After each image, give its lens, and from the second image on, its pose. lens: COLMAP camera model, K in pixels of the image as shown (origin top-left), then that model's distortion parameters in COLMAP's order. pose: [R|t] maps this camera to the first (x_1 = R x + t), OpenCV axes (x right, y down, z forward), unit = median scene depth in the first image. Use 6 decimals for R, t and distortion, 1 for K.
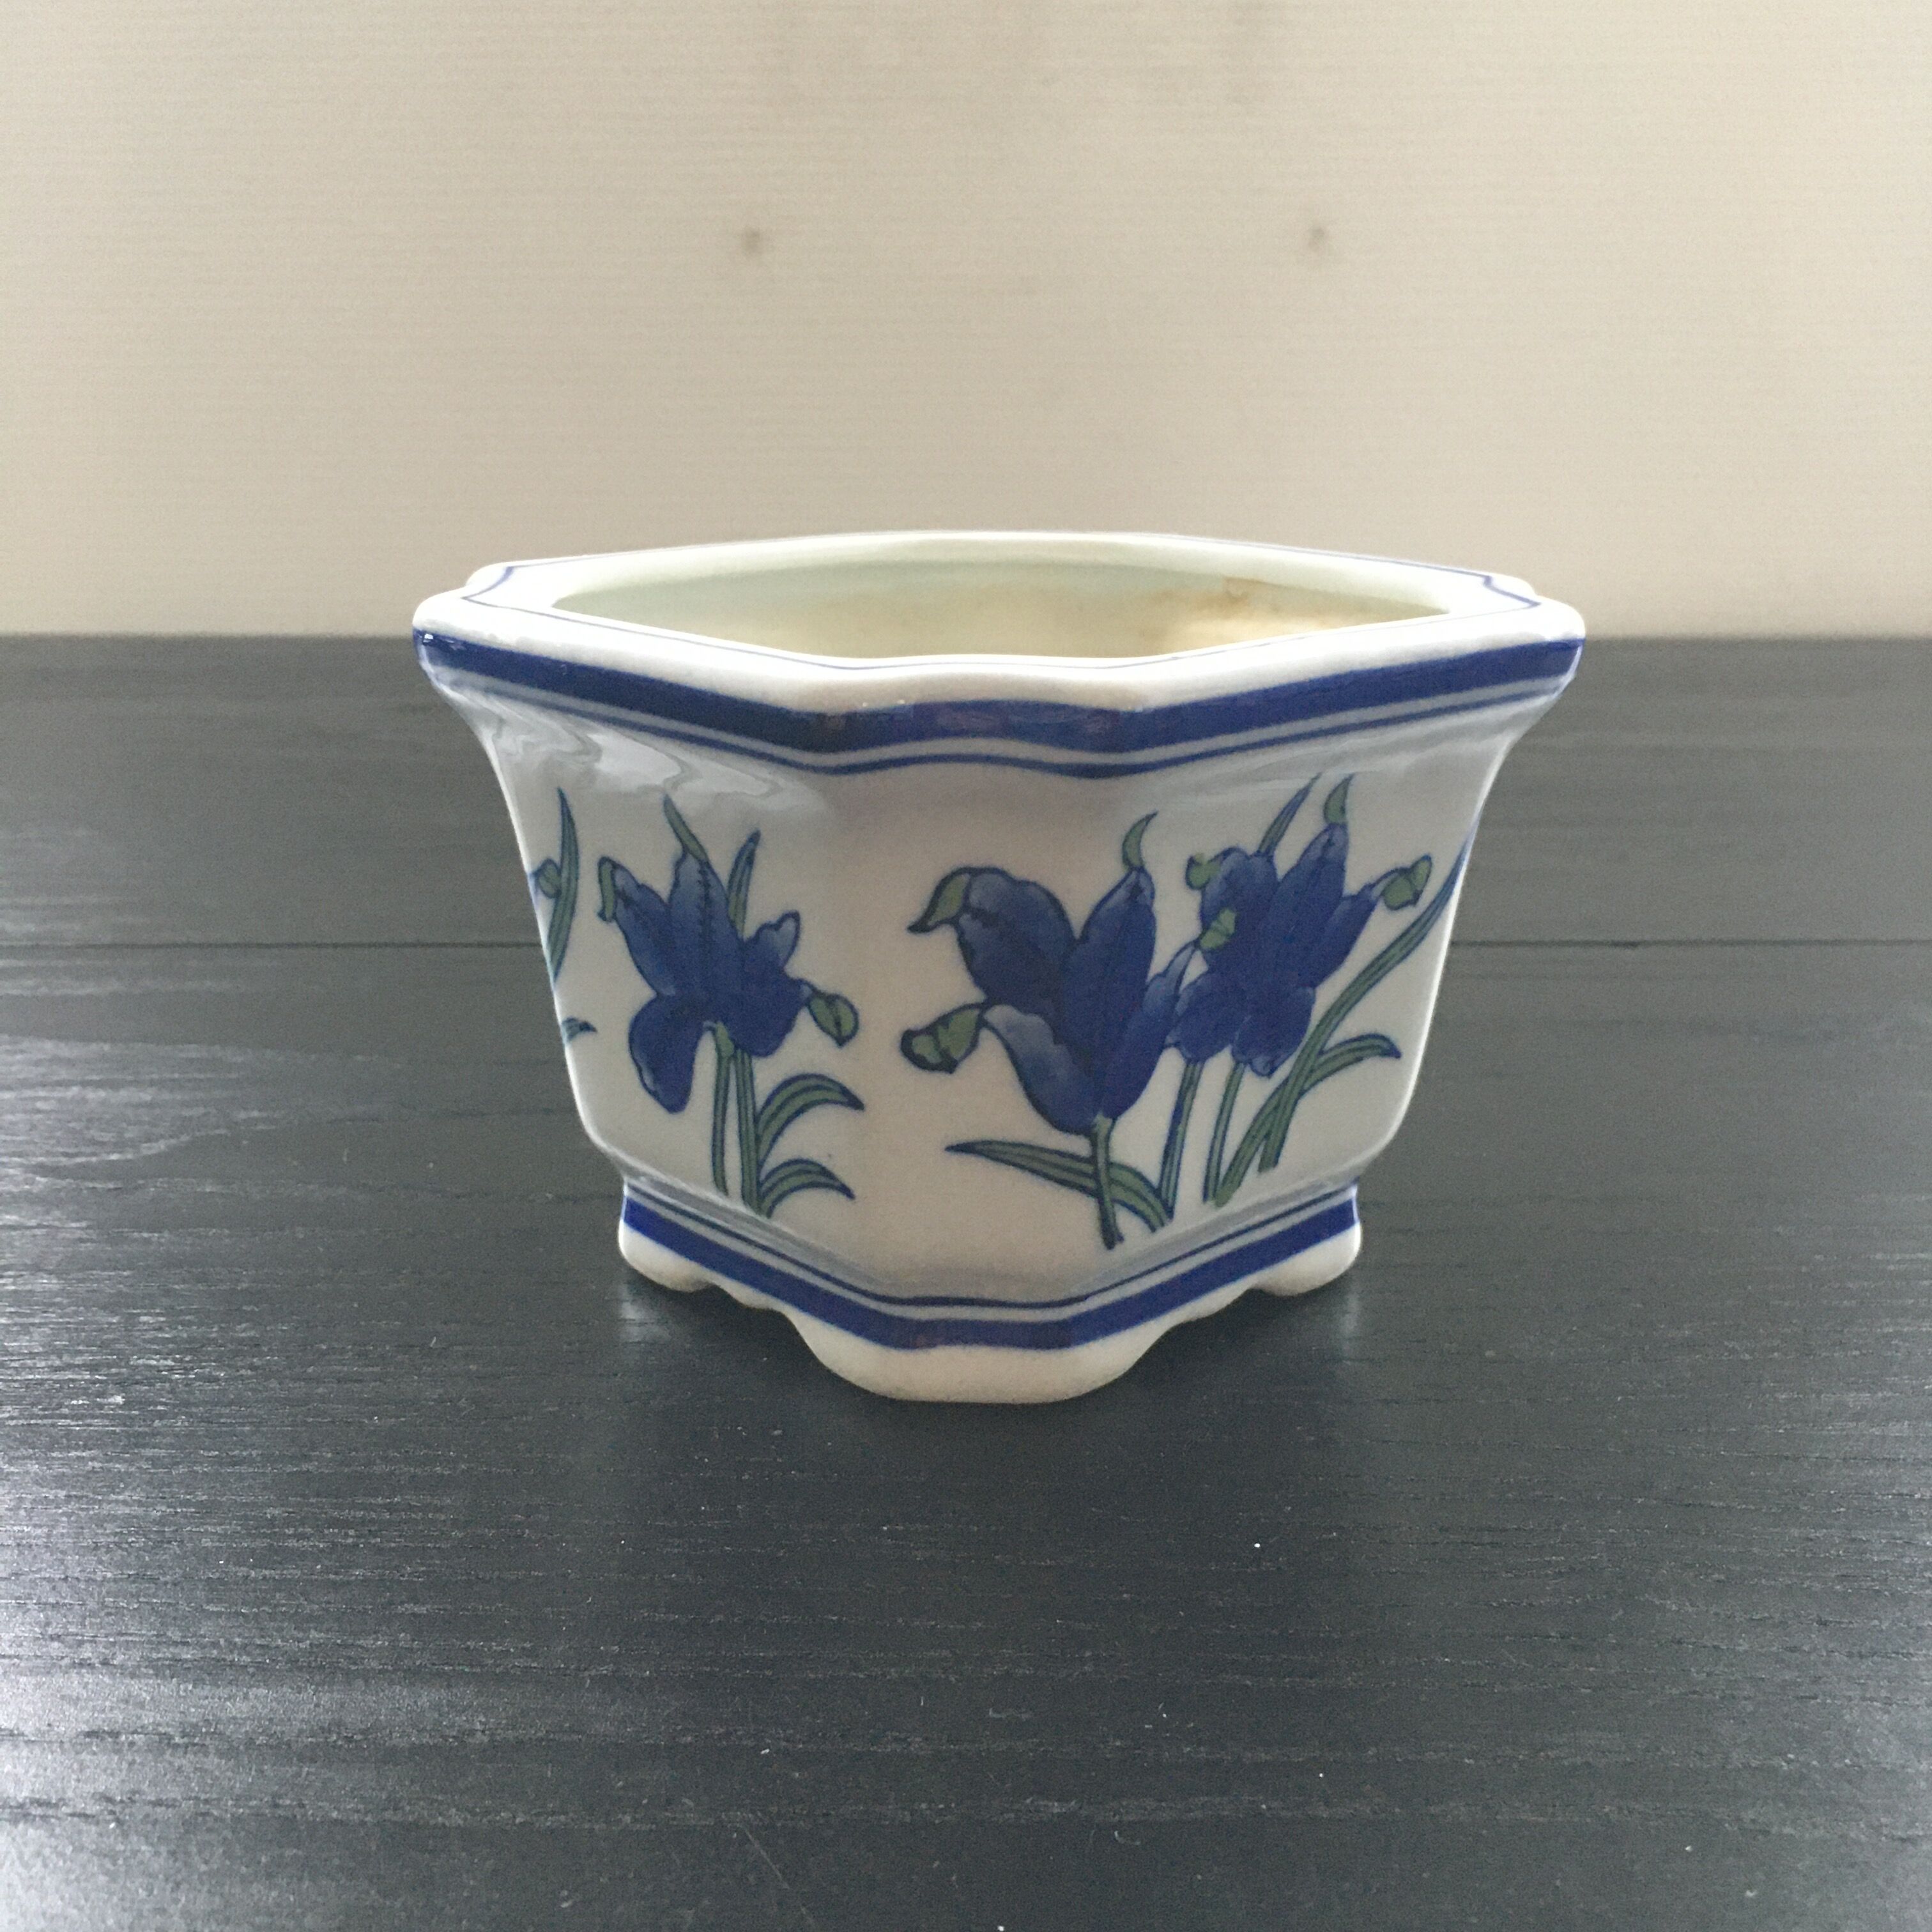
lens RADIAL K [[2268.9, 0, 966.0], [0, 2268.9, 966.0], [0, 0, 1]] dist [0.017293, 0.001900]
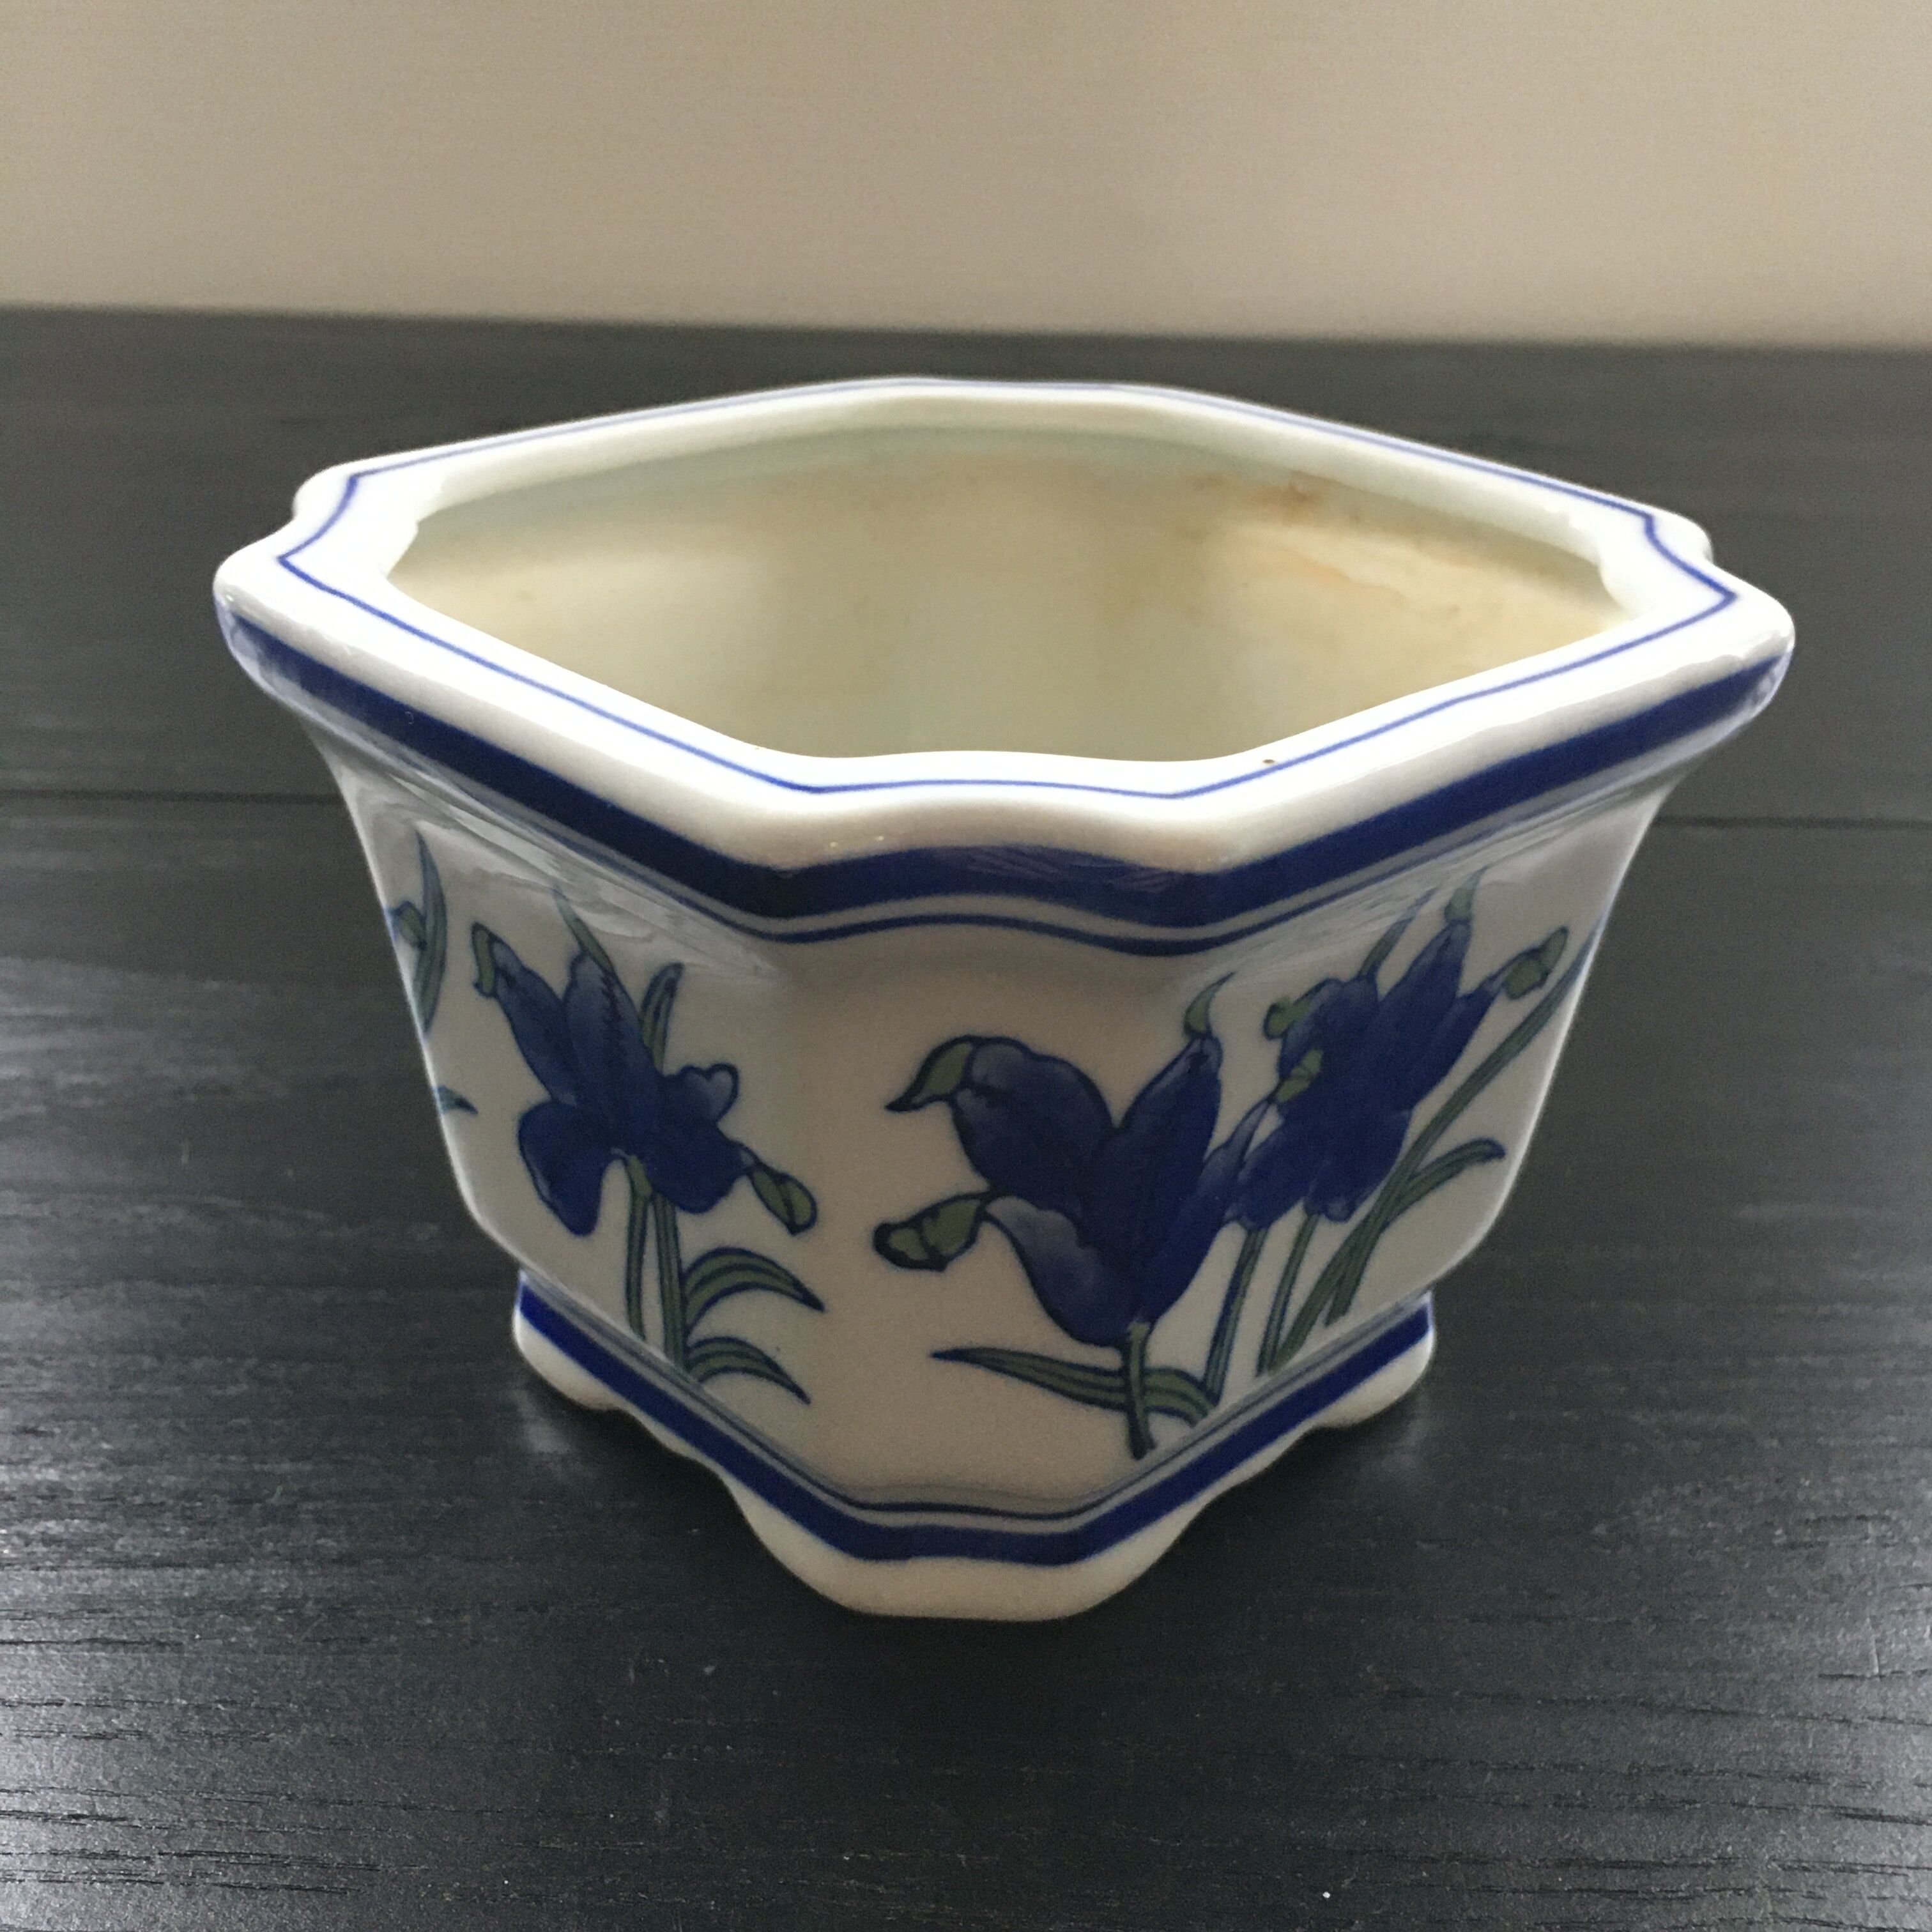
lens RADIAL K [[2268.9, 0, 966.0], [0, 2268.9, 966.0], [0, 0, 1]] dist [0.017293, 0.001900]
pose [[0.999614, 0.014257, 0.023862, -0.016631], [-0.018168, 0.984806, 0.172706, -0.174734], [-0.021037, -0.173073, 0.984684, 0.266374]]
